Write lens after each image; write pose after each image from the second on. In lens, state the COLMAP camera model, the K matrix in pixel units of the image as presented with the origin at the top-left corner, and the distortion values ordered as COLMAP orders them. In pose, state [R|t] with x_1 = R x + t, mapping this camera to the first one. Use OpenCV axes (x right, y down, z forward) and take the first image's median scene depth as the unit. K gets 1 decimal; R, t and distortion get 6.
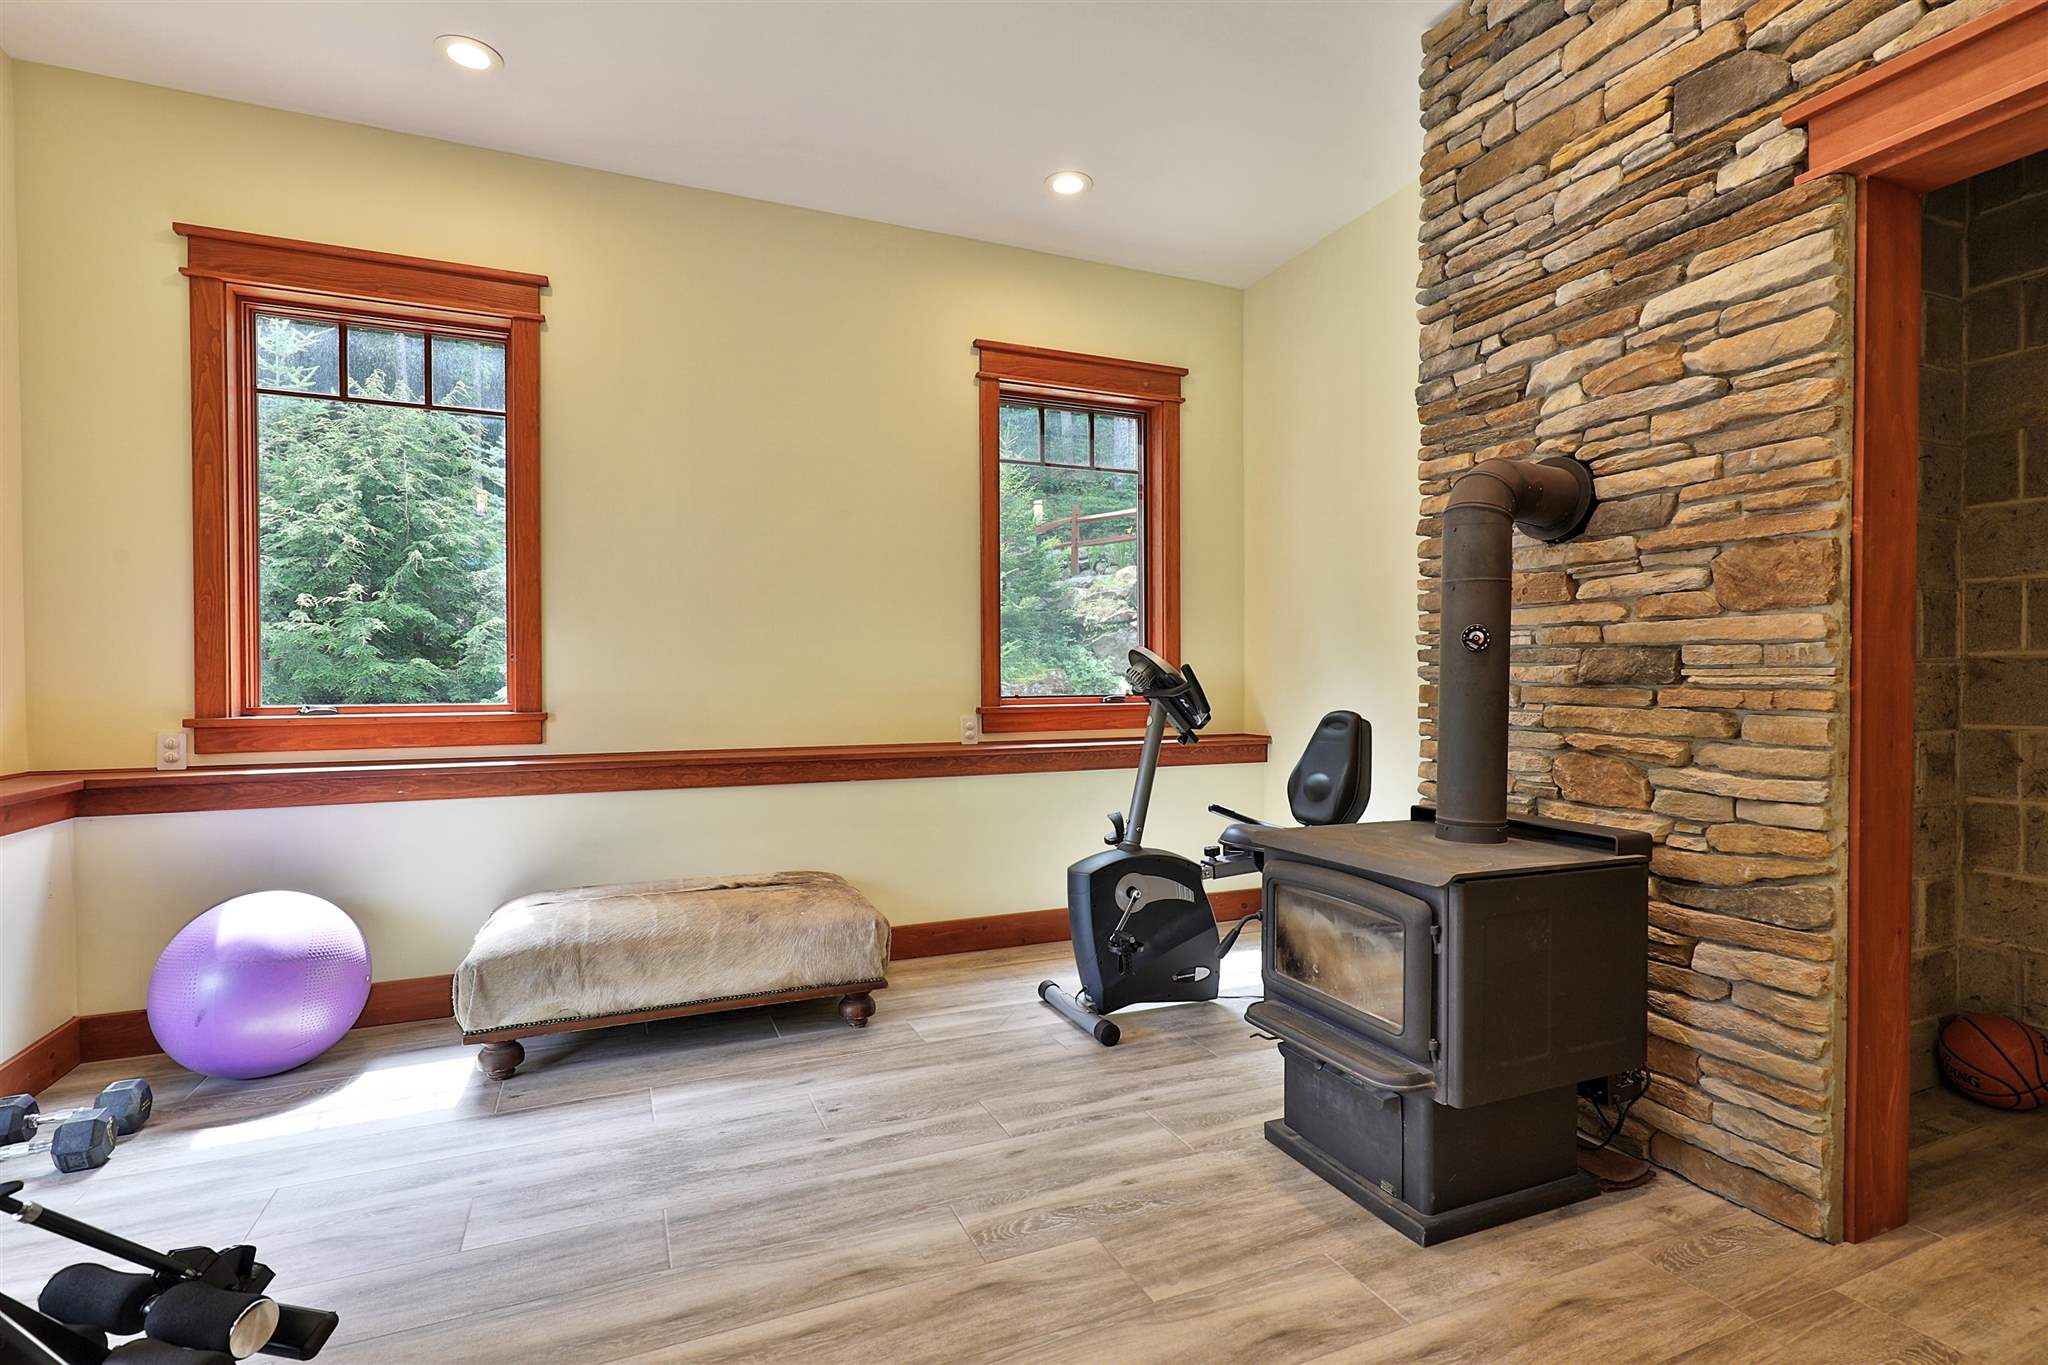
lens RADIAL K [[992.6, 0, 1044.5], [0, 992.6, 689.9], [0, 0, 1]] dist [-0.001263, 0.000231]
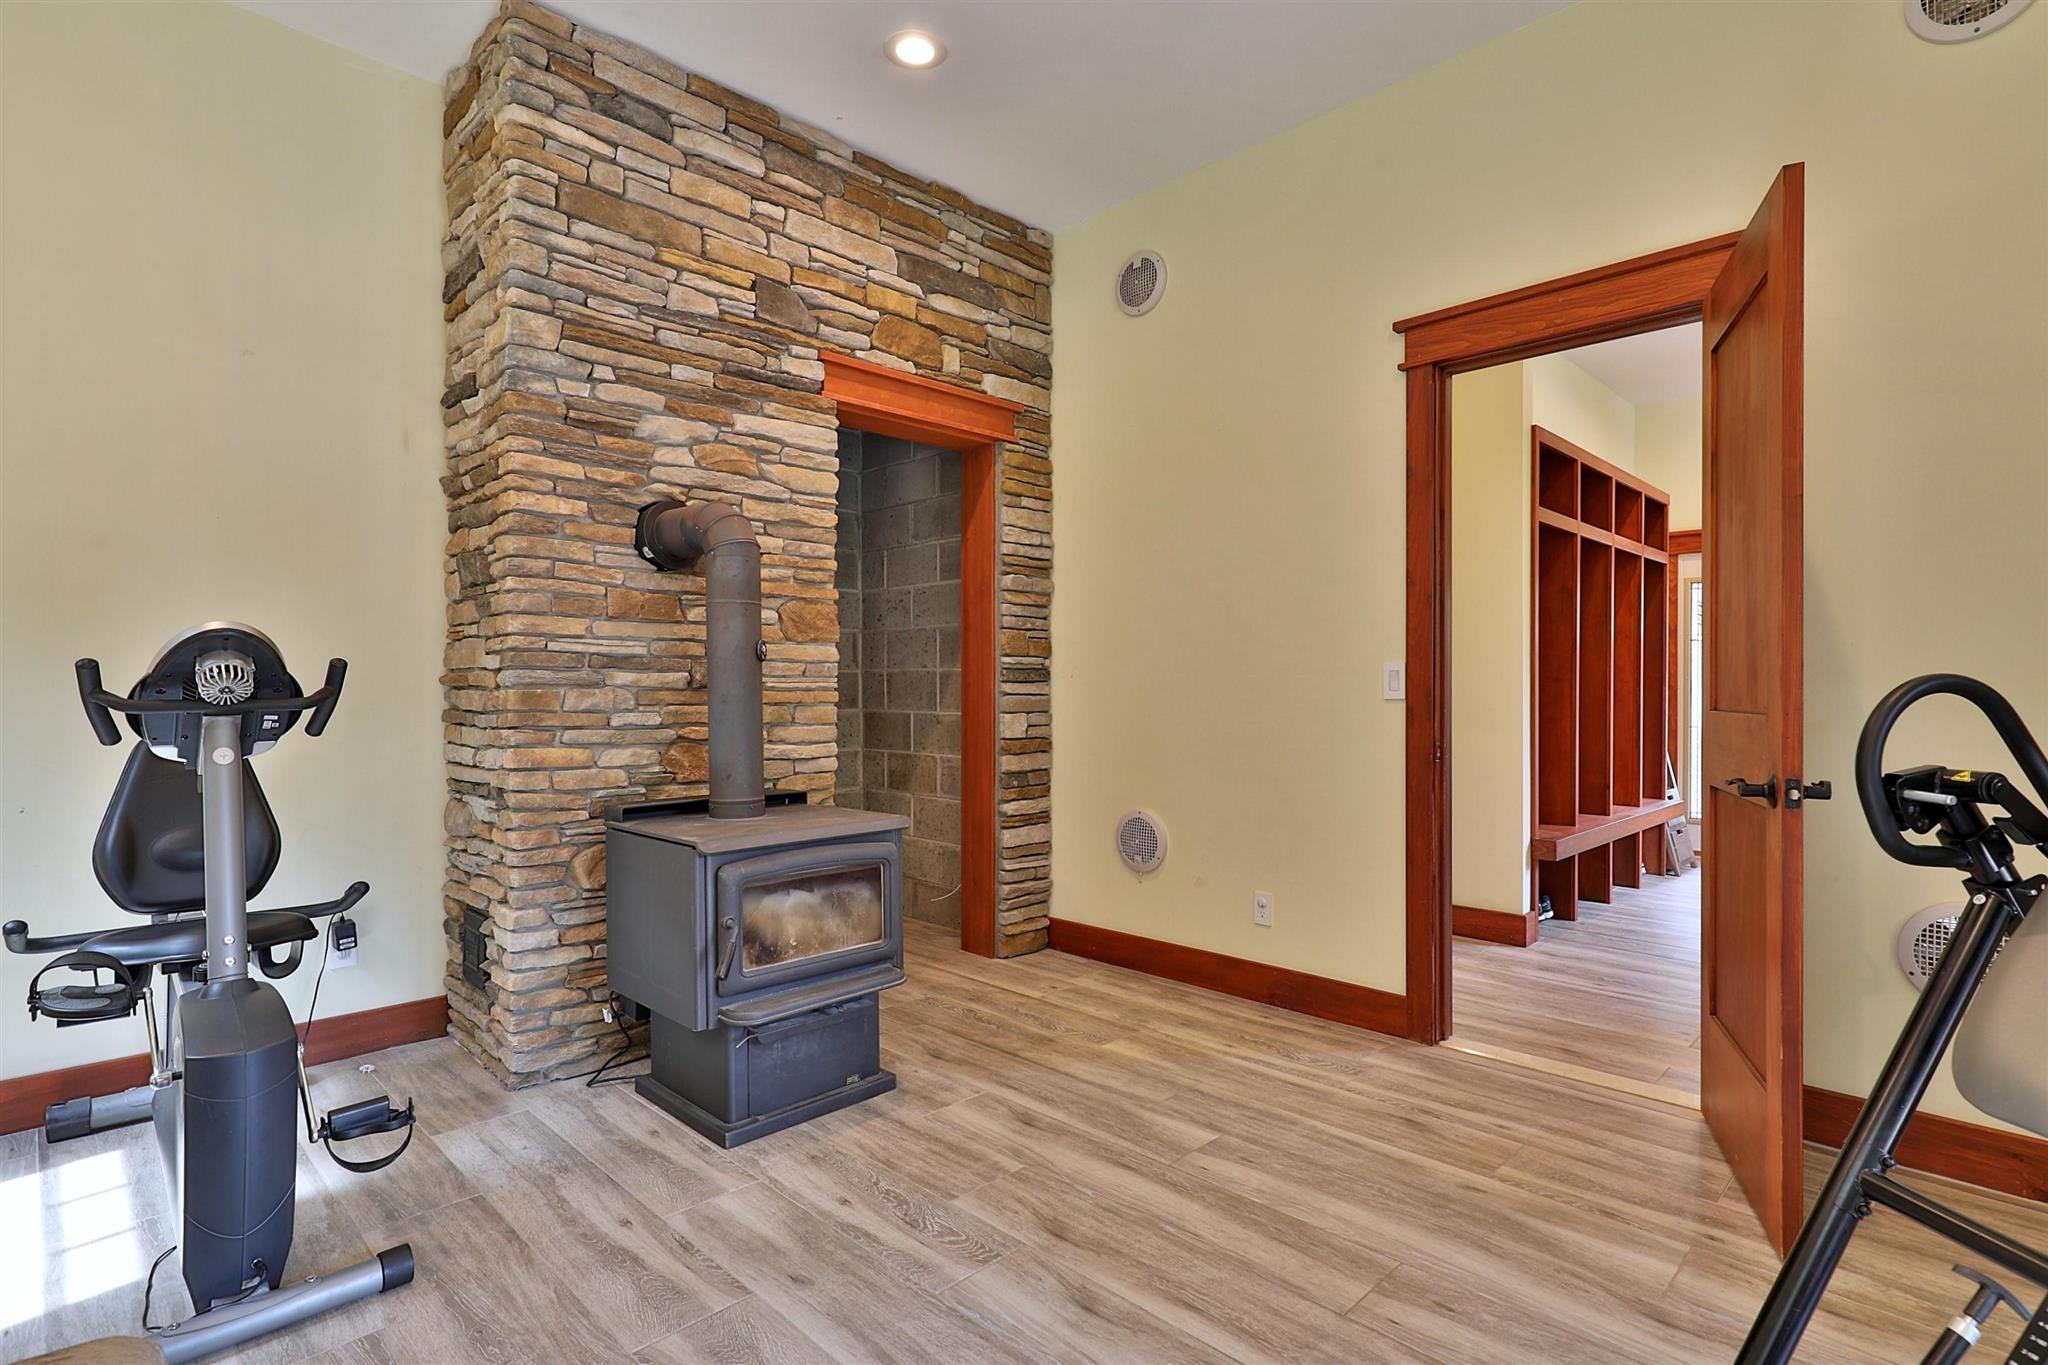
lens RADIAL K [[992.6, 0, 1044.5], [0, 992.6, 689.9], [0, 0, 1]] dist [-0.001263, 0.000231]
pose [[-0.373668, -0.000955, 0.927562, -0.832749], [0.012198, 0.999908, 0.005944, -0.005952], [-0.927483, 0.013535, -0.373621, 1.103896]]
